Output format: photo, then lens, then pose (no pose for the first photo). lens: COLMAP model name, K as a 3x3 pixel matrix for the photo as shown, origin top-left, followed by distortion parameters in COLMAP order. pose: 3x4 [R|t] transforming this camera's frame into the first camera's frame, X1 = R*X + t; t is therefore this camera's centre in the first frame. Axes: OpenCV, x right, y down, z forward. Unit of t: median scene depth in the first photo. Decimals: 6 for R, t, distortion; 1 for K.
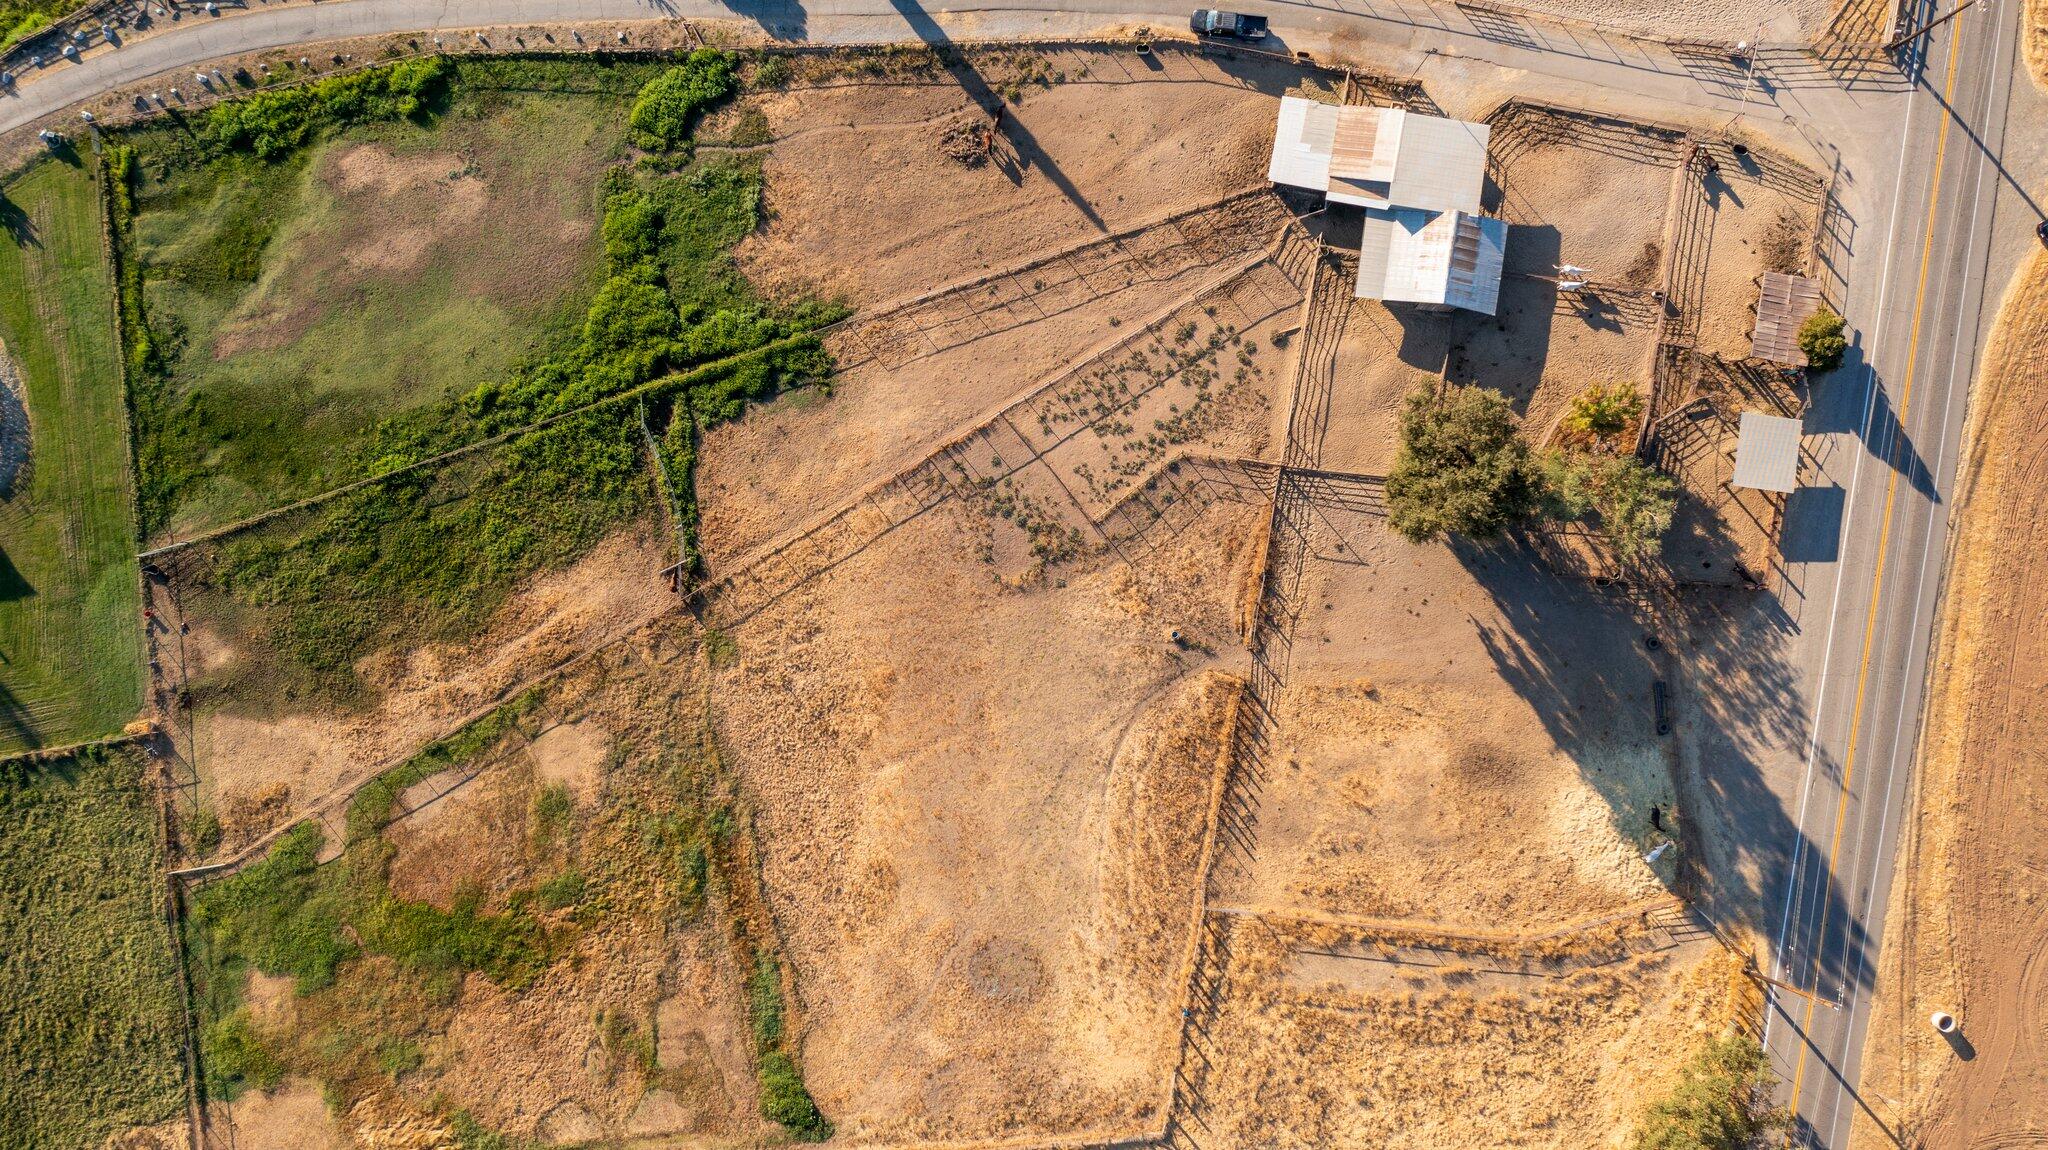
lens RADIAL K [[1602.9, 0, 1024.0], [0, 1602.9, 575.0], [0, 0, 1]] dist [-0.027649, 0.003488]
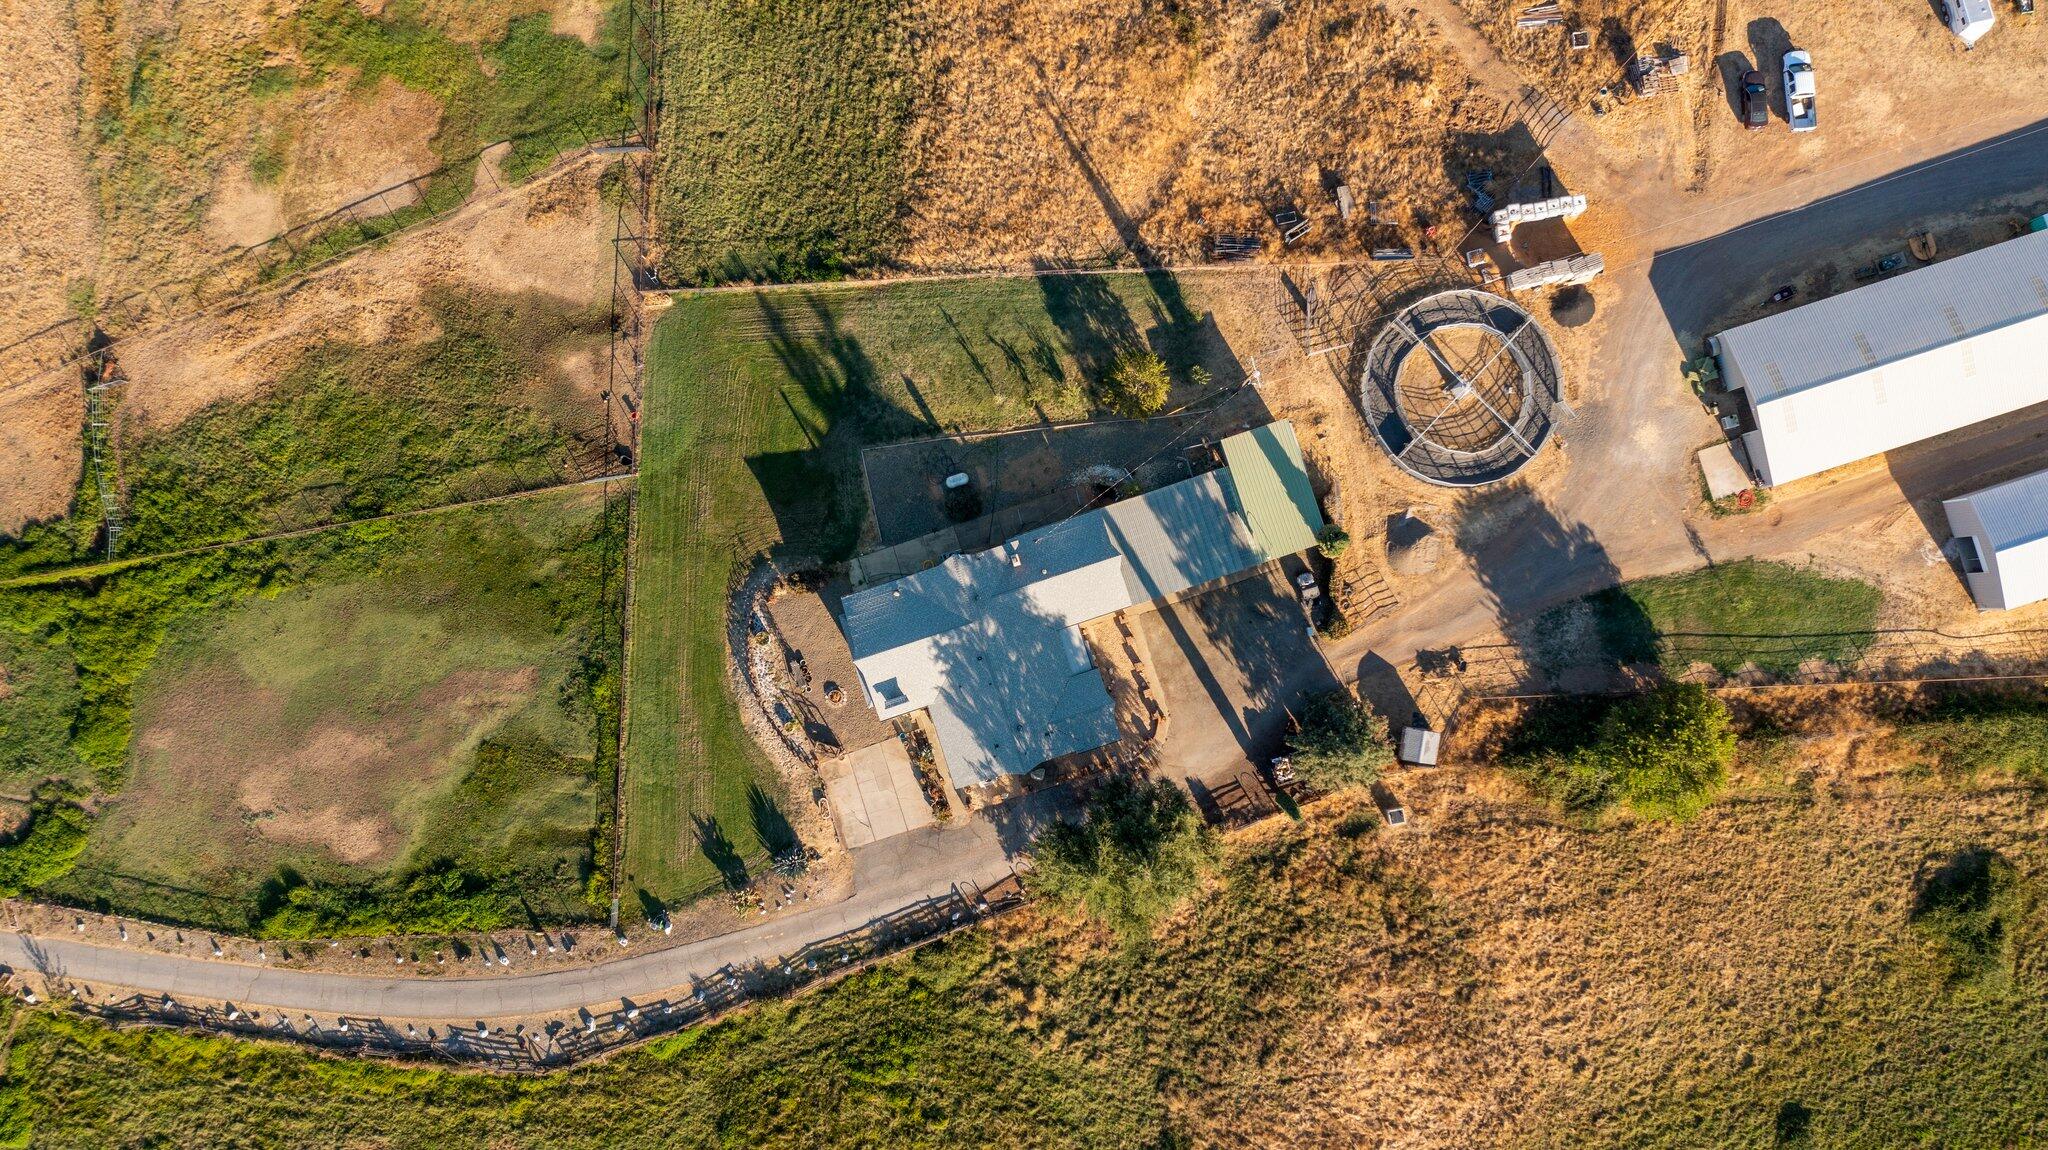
lens RADIAL K [[1602.9, 0, 1024.0], [0, 1602.9, 575.0], [0, 0, 1]] dist [-0.027649, 0.003488]
pose [[-0.986843, -0.151949, 0.055244, -0.849921], [0.154037, -0.987419, 0.035725, -0.069406], [0.049121, 0.043765, 0.997834, 0.043077]]
